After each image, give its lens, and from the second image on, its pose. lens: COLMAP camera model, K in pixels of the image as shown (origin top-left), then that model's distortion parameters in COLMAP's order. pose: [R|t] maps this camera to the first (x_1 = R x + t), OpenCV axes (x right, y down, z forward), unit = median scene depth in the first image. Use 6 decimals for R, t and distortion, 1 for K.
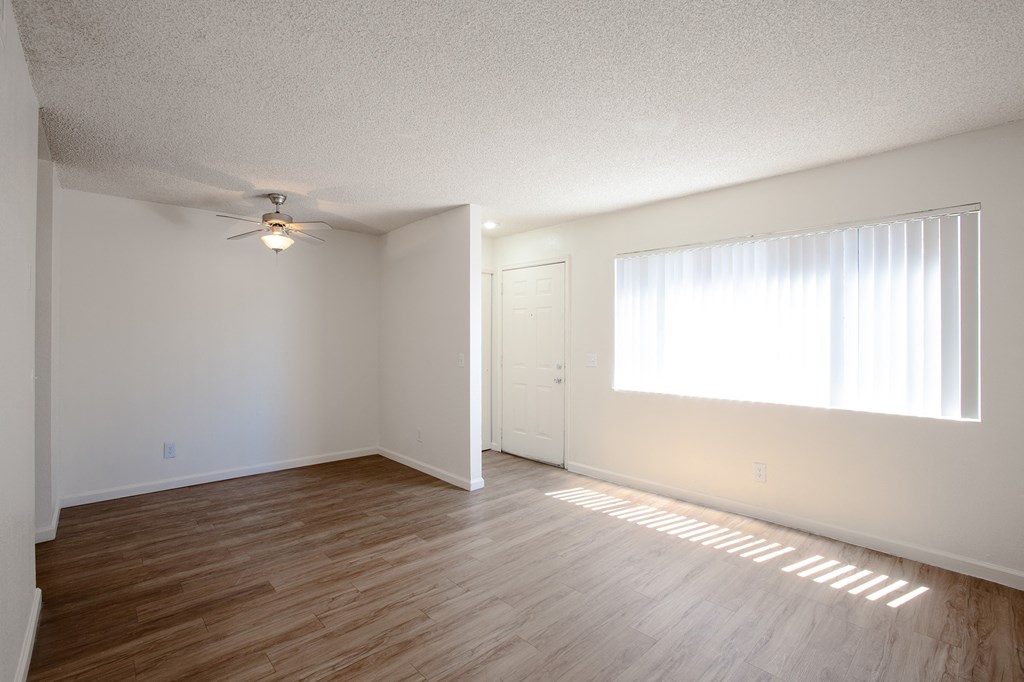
lens RADIAL K [[471.1, 0, 490.2], [0, 471.1, 335.8], [0, 0, 1]] dist [0.000691, 0.000374]
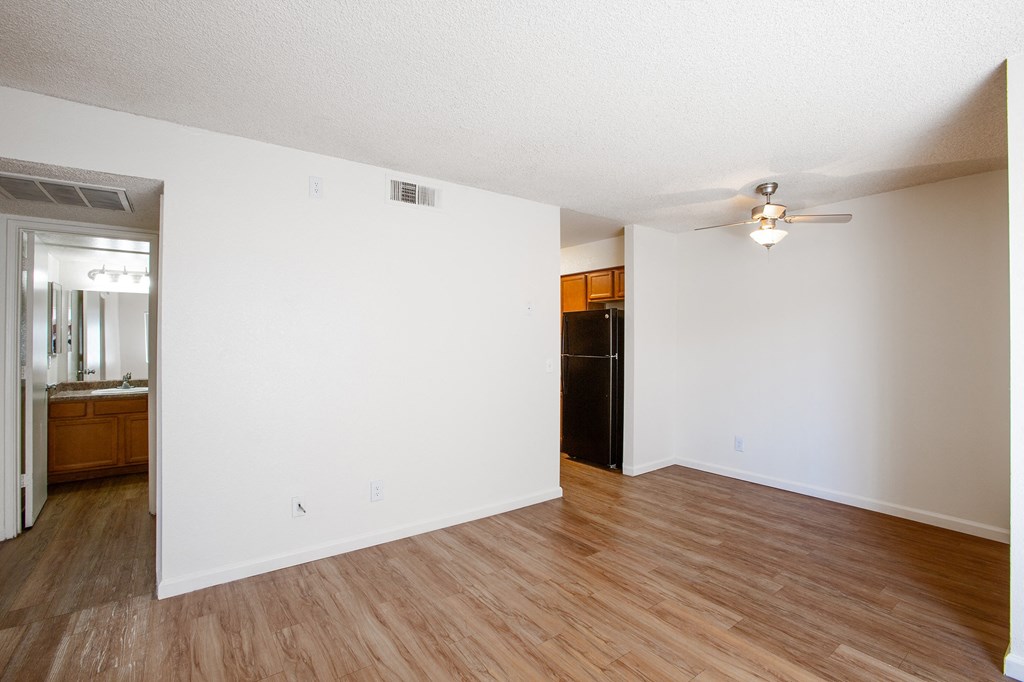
lens RADIAL K [[470.5, 0, 522.9], [0, 470.5, 334.0], [0, 0, 1]] dist [-0.085938, 0.032909]
pose [[-0.067970, -0.017467, -0.997534, 0.483263], [-0.002584, 0.999846, -0.017332, 0.005328], [0.997684, 0.001399, -0.068004, 0.628543]]
